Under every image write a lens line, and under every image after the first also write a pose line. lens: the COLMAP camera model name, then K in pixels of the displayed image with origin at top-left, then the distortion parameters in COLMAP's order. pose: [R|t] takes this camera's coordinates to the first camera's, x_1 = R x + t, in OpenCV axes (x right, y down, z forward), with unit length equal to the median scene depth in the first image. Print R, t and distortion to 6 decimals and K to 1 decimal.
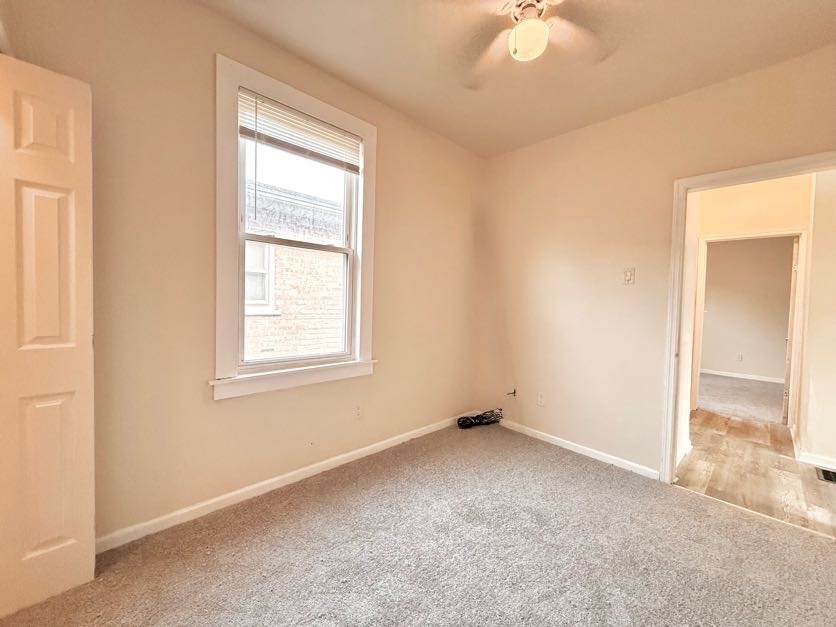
lens RADIAL K [[332.0, 0, 418.0], [0, 332.0, 313.5], [0, 0, 1]] dist [0.000227, 0.000055]
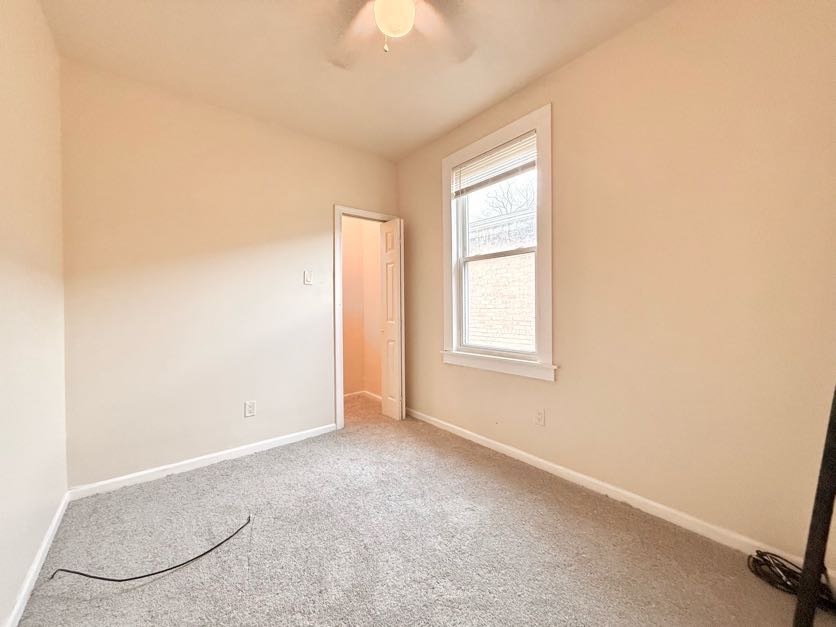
lens RADIAL K [[332.0, 0, 418.0], [0, 332.0, 313.5], [0, 0, 1]] dist [0.000227, 0.000055]
pose [[-0.083189, -0.006750, -0.996511, 0.861938], [-0.028547, 0.999583, -0.004388, 0.019542], [0.996125, 0.028083, -0.083347, 0.802949]]
